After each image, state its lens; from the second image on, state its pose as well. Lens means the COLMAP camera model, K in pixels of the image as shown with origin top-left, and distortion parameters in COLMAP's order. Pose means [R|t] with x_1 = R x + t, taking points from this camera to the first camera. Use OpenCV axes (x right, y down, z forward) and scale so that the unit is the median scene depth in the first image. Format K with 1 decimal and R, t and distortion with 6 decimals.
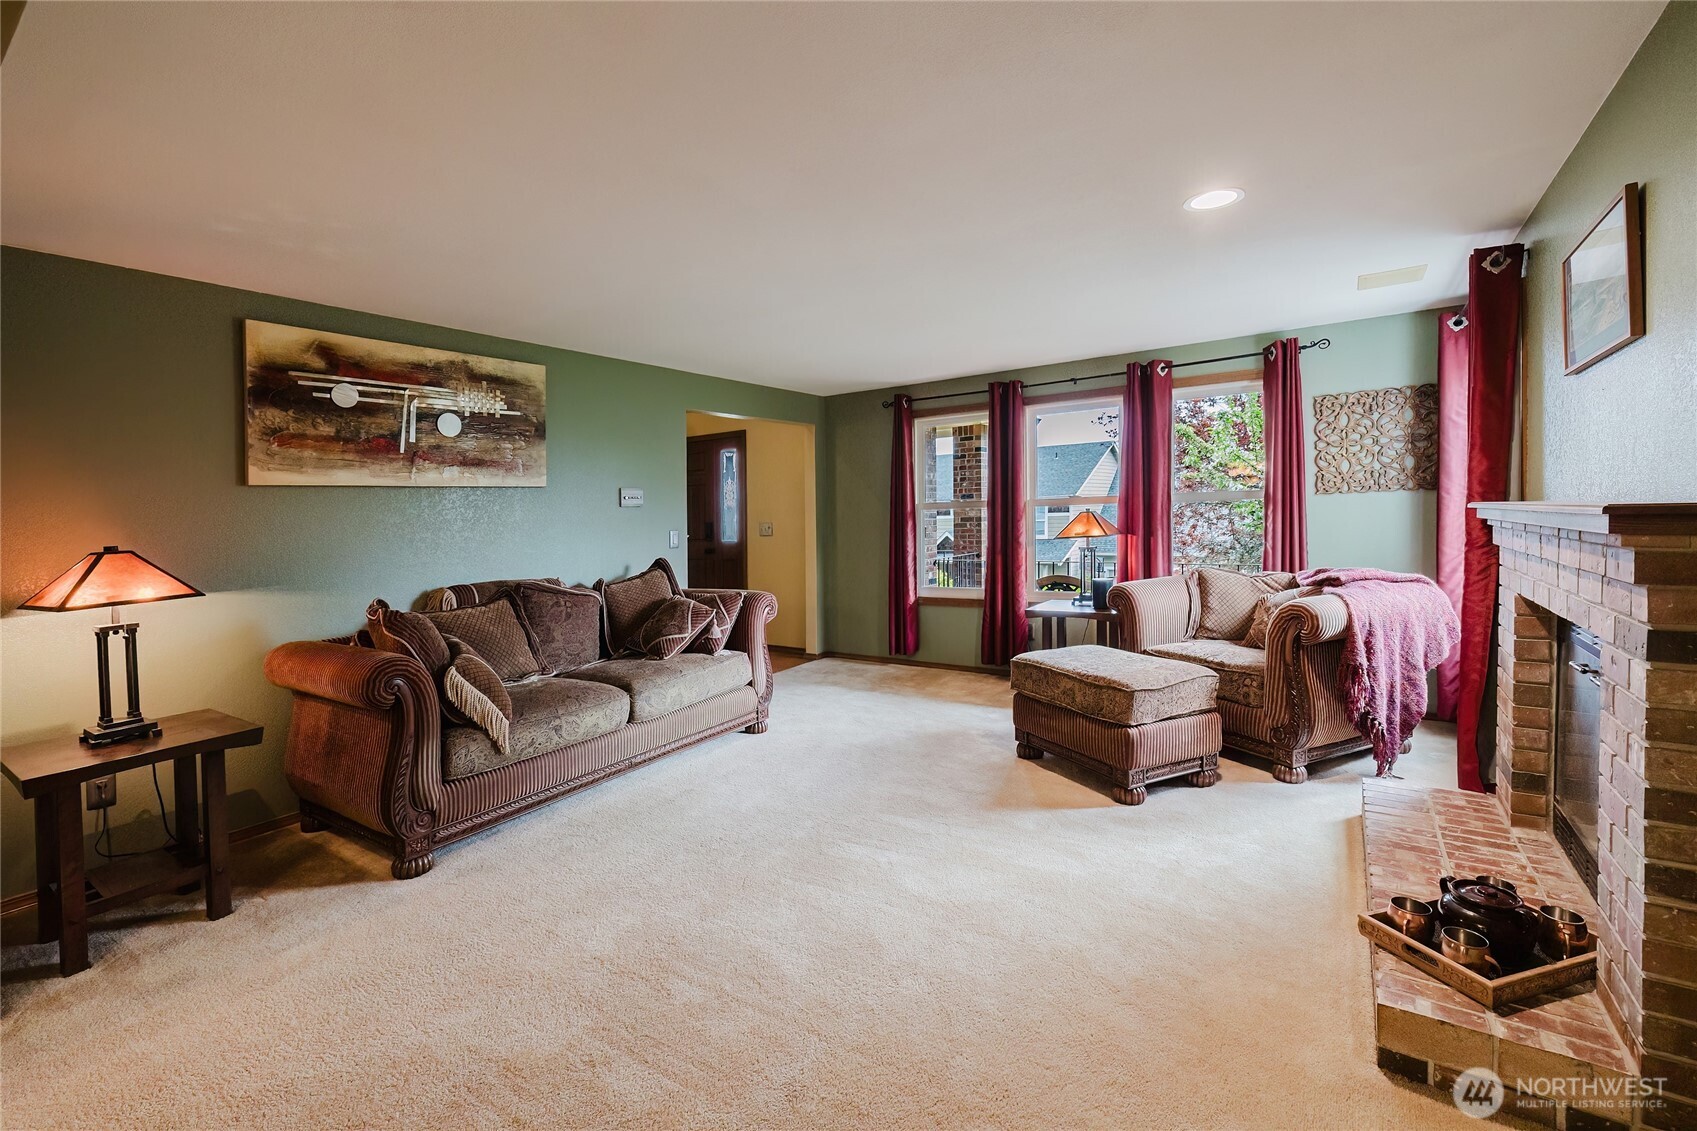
lens RADIAL K [[730.9, 0, 845.2], [0, 730.9, 532.9], [0, 0, 1]] dist [0.000654, 0.000030]
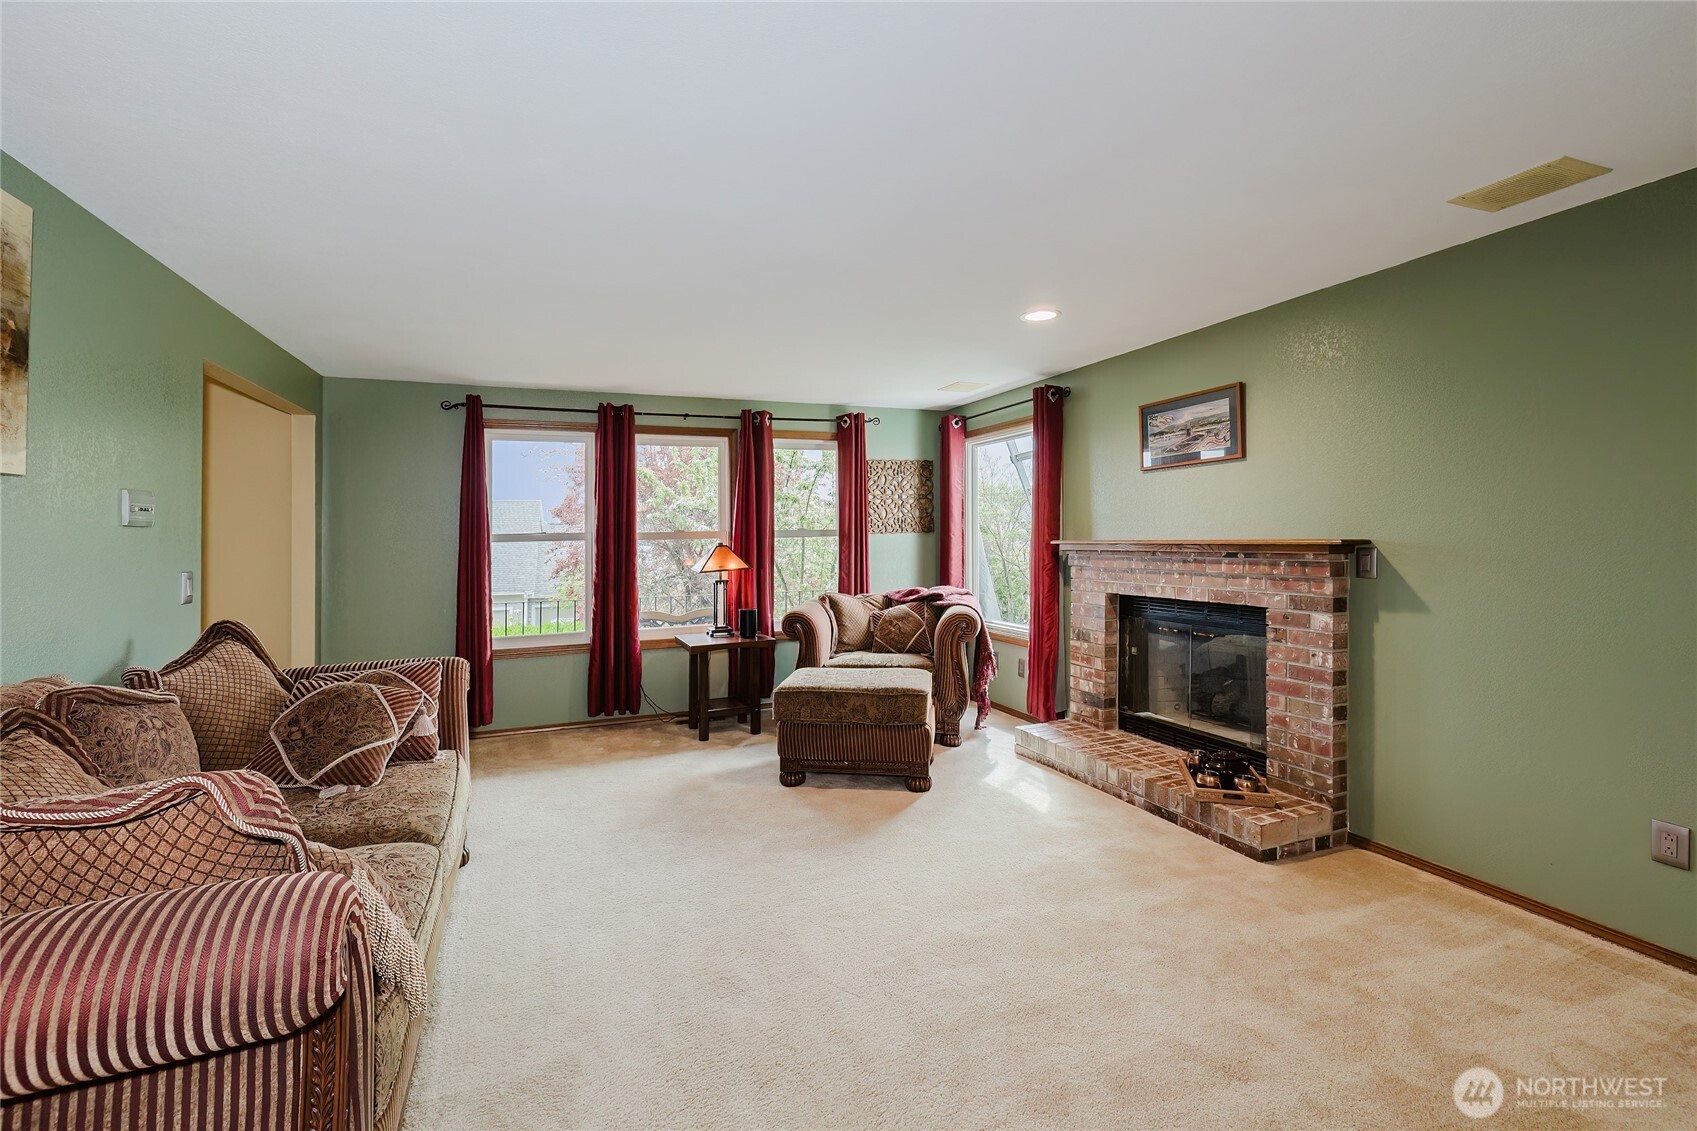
lens RADIAL K [[705.8, 0, 848.5], [0, 705.8, 565.5], [0, 0, 1]] dist [-0.028749, 0.000000]
pose [[0.561872, -0.011358, 0.827146, -0.444412], [0.020297, 0.999794, -0.000060, 0.002956], [-0.826975, 0.016823, 0.561987, 0.329667]]
